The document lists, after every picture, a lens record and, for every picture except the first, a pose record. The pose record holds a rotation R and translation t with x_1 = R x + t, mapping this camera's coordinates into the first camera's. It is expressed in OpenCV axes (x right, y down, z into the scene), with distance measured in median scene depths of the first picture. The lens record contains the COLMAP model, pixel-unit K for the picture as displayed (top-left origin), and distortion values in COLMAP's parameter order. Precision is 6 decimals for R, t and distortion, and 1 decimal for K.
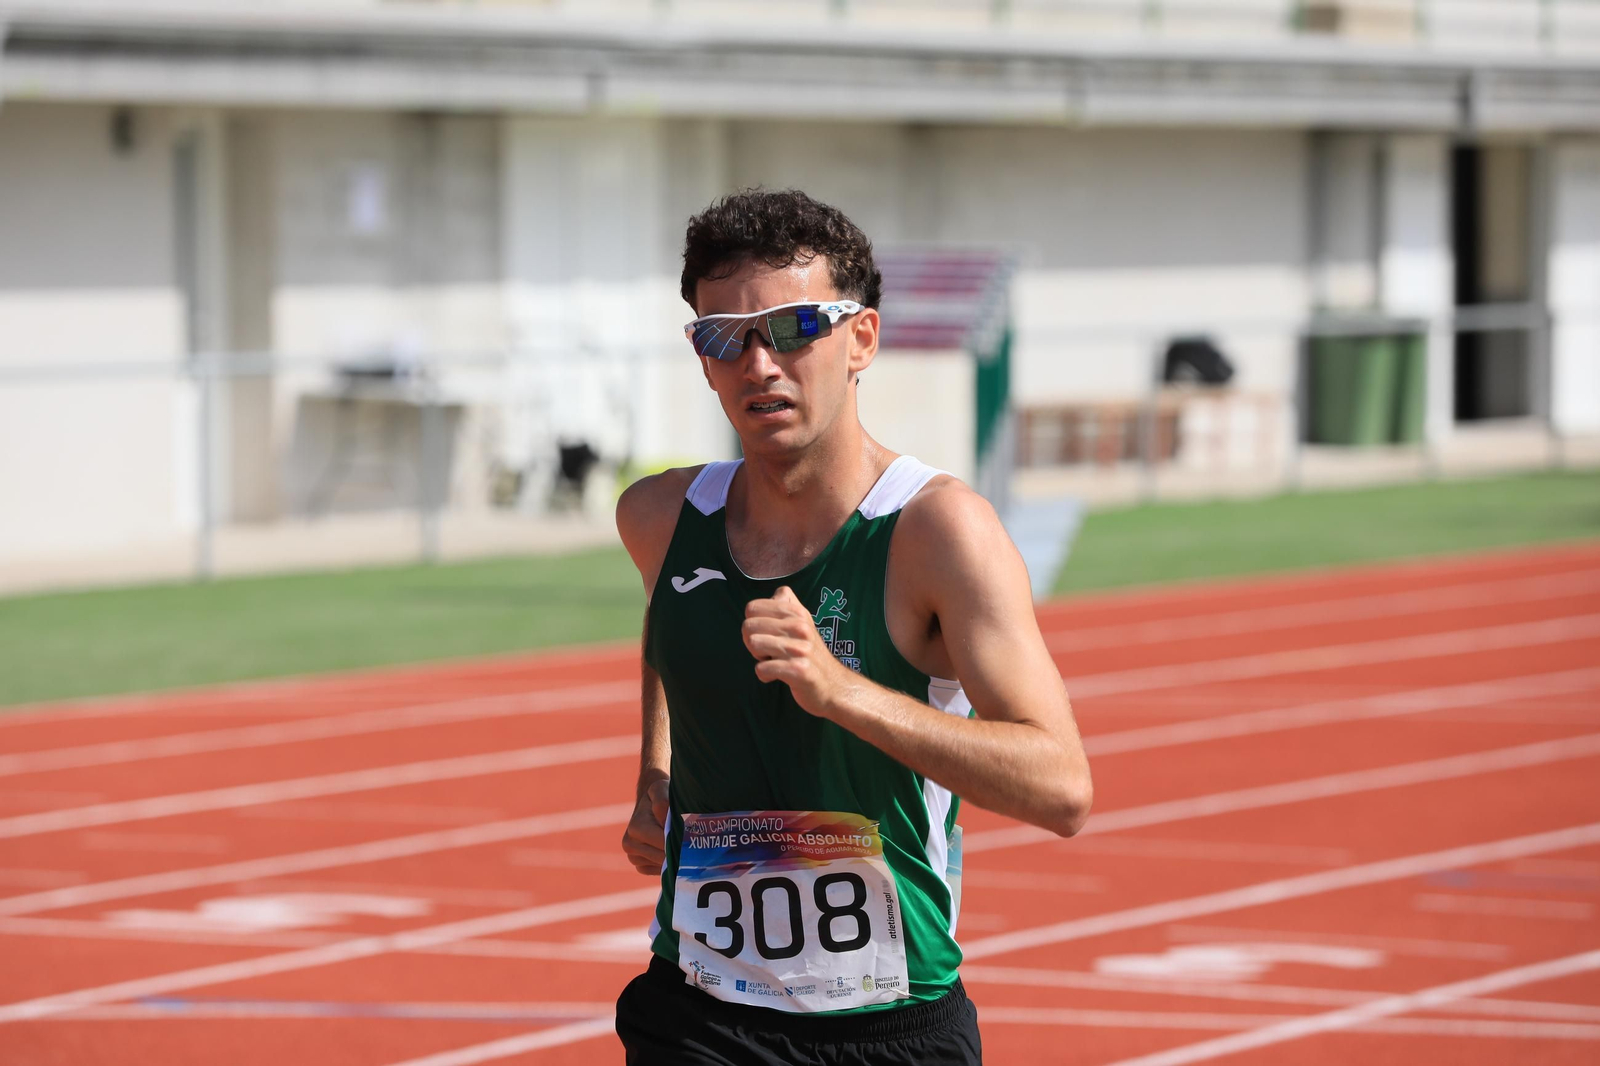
lens RADIAL K [[8182.5, 0, 801.3], [0, 8182.5, 531.8], [0, 0, 1]] dist [1.112222, 0.000000]
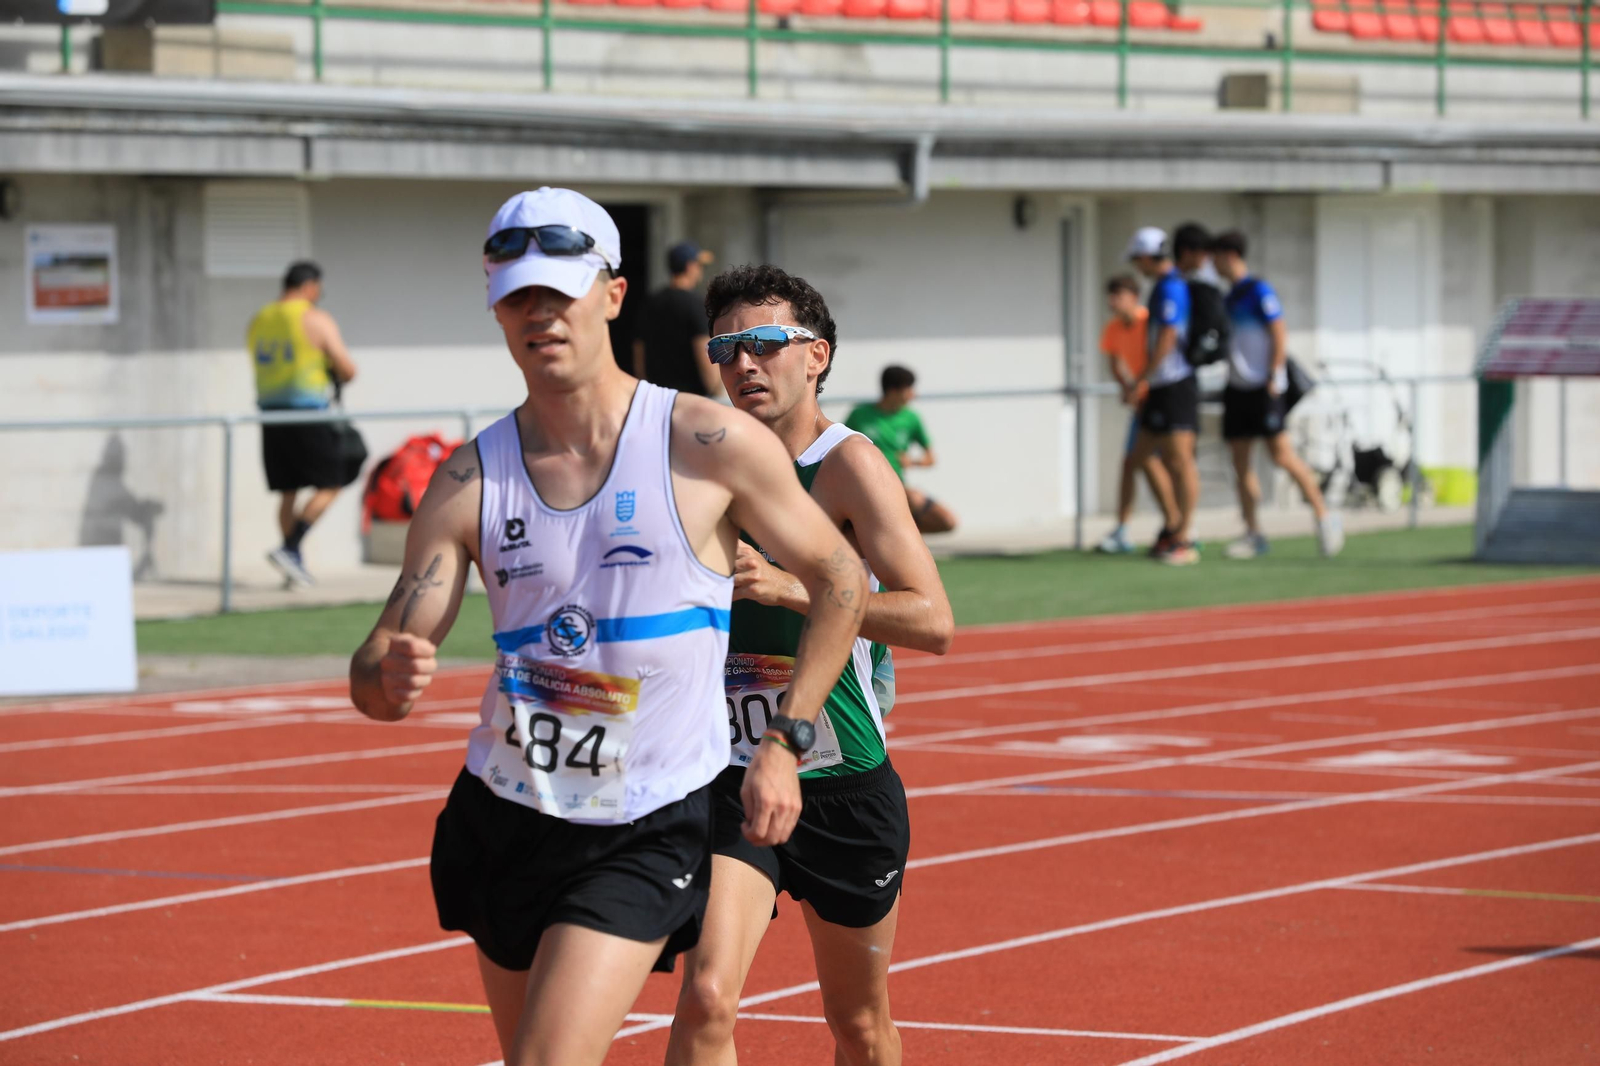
lens RADIAL K [[7077.3, 0, 796.8], [0, 7077.3, 529.9], [0, 0, 1]] dist [0.520486, 0.000000]
pose [[0.993381, 0.002958, -0.114831, 0.012095], [-0.003214, 0.999993, -0.002045, 0.004466], [0.114824, 0.002401, 0.993383, -0.123822]]
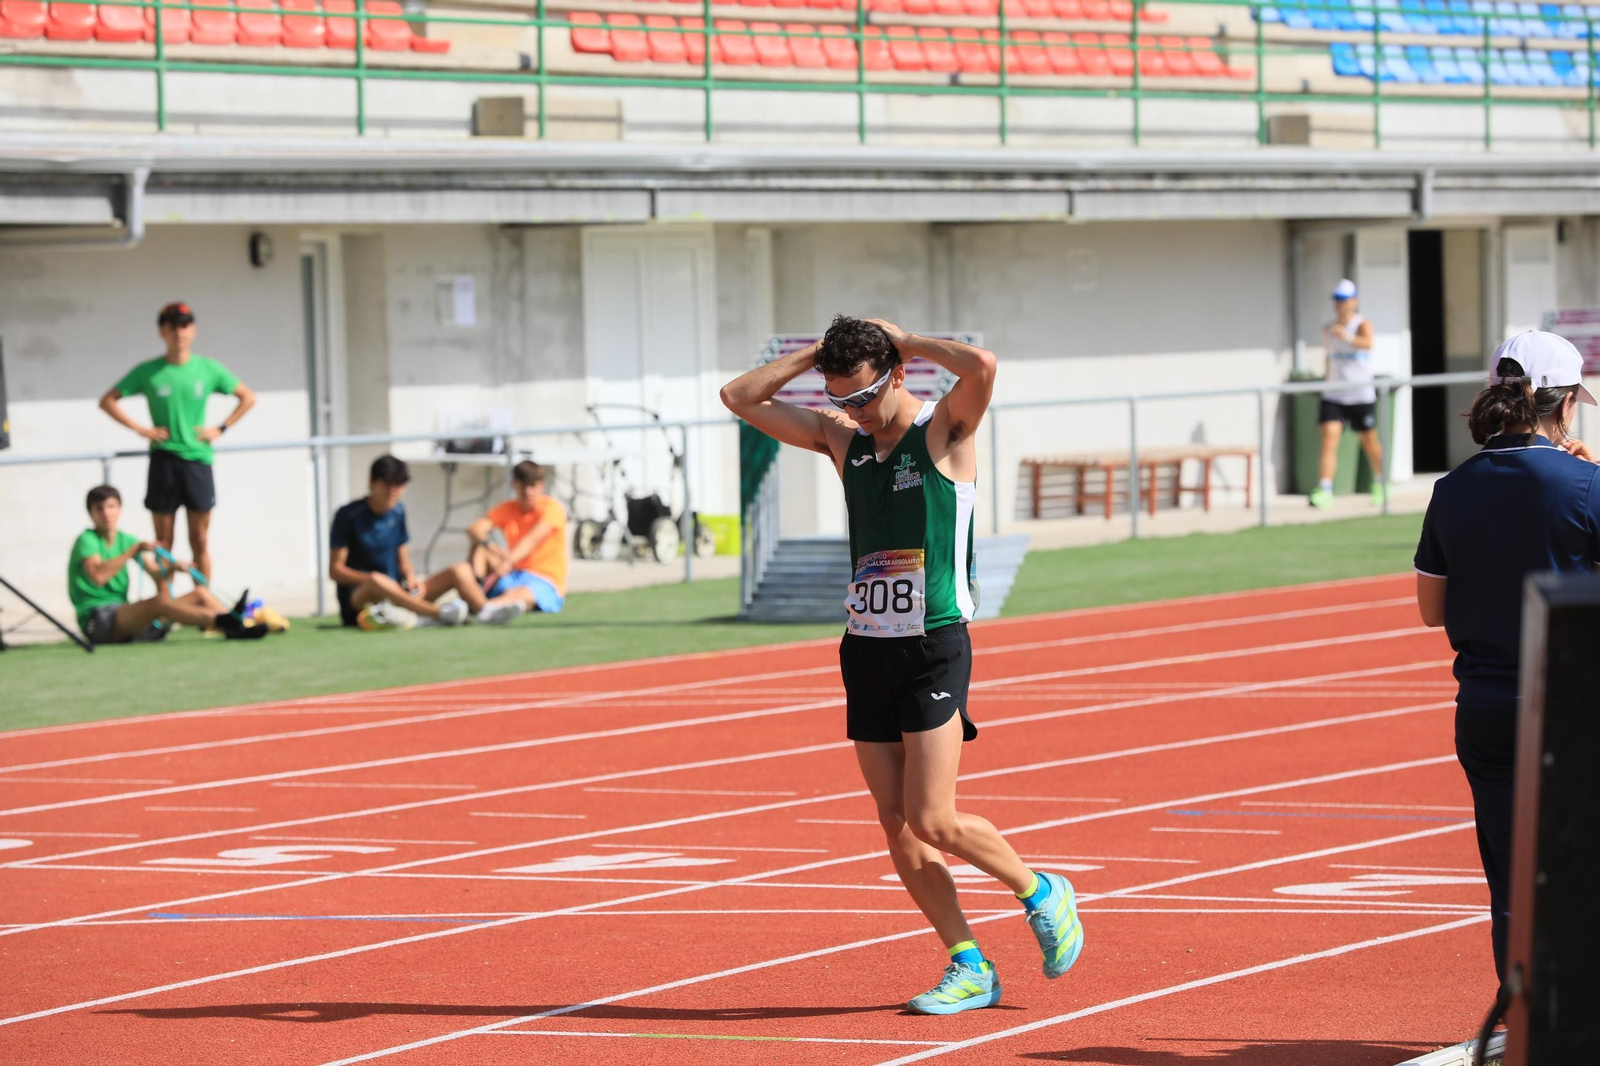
lens RADIAL K [[7335.5, 0, 852.4], [0, 7335.5, 523.9], [0, 0, 1]] dist [0.923356, 0.000000]
pose [[0.999705, -0.019133, -0.014979, 0.020915], [0.019022, 0.999791, -0.007541, 0.001530], [0.015120, 0.007254, 0.999859, -0.082593]]
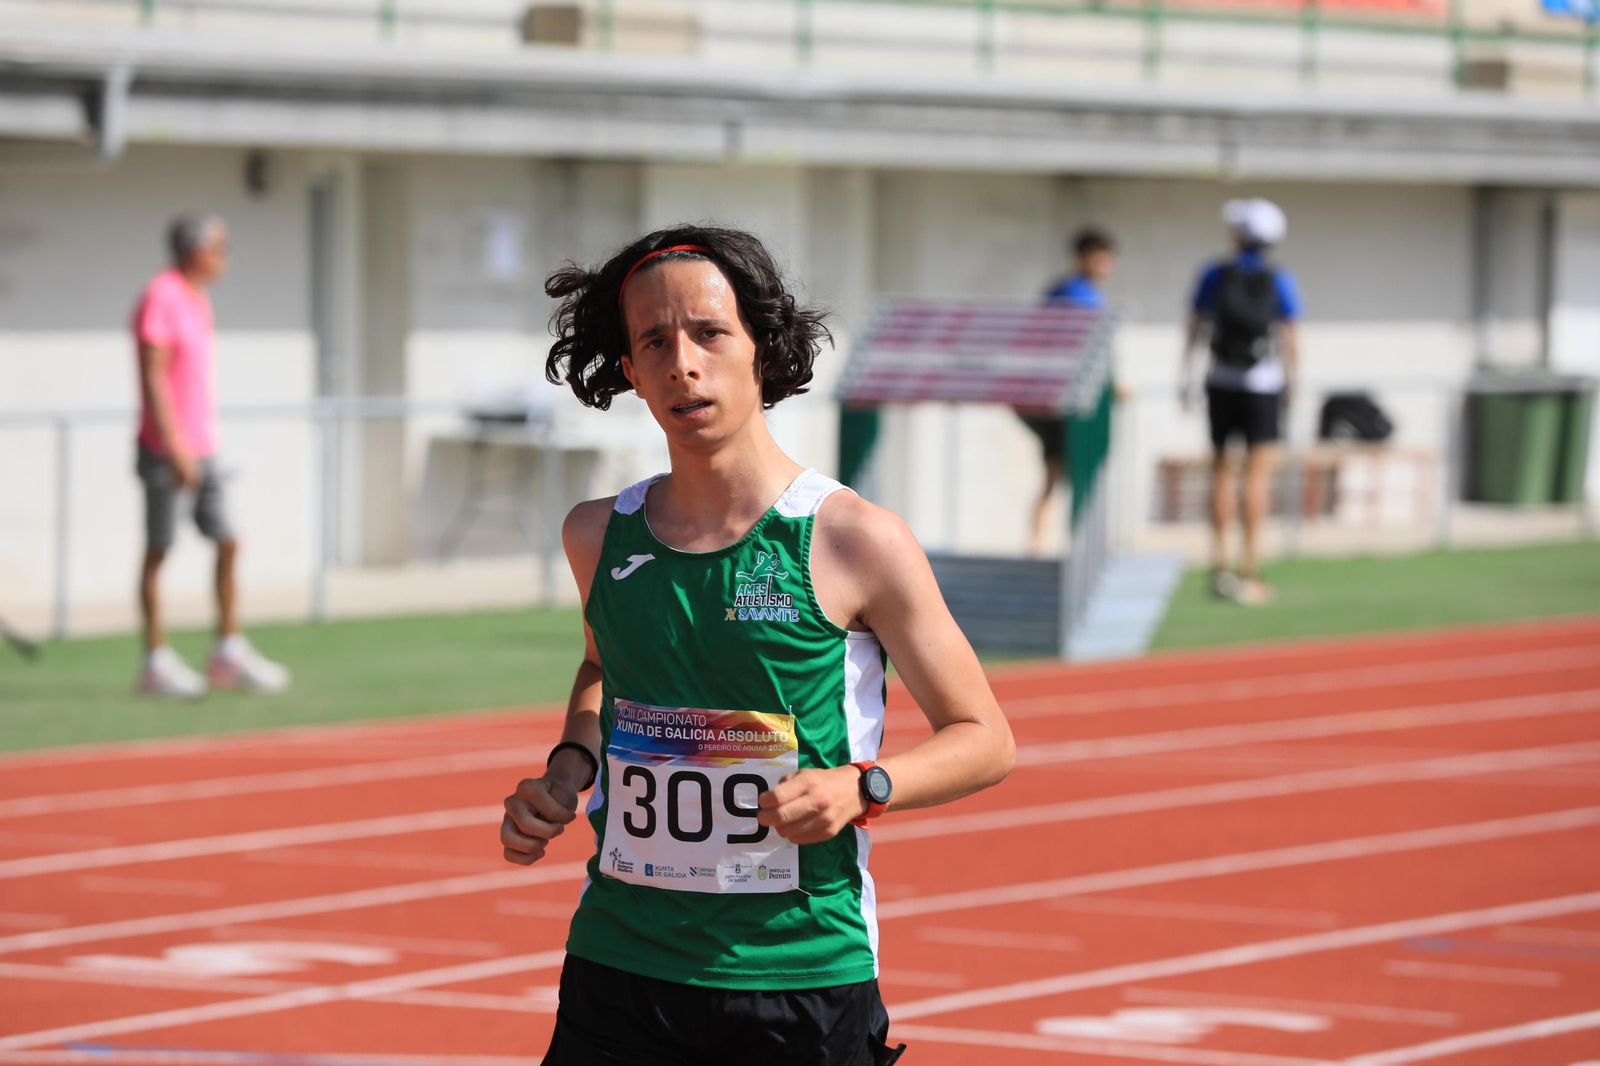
lens RADIAL K [[8182.5, 0, 792.3], [0, 8182.5, 541.0], [0, 0, 1]] dist [1.112222, 0.000000]
pose [[0.999418, 0.015294, -0.030499, 0.014461], [-0.015429, 0.999872, -0.004195, -0.000653], [0.030431, 0.004663, 0.999526, -0.000467]]
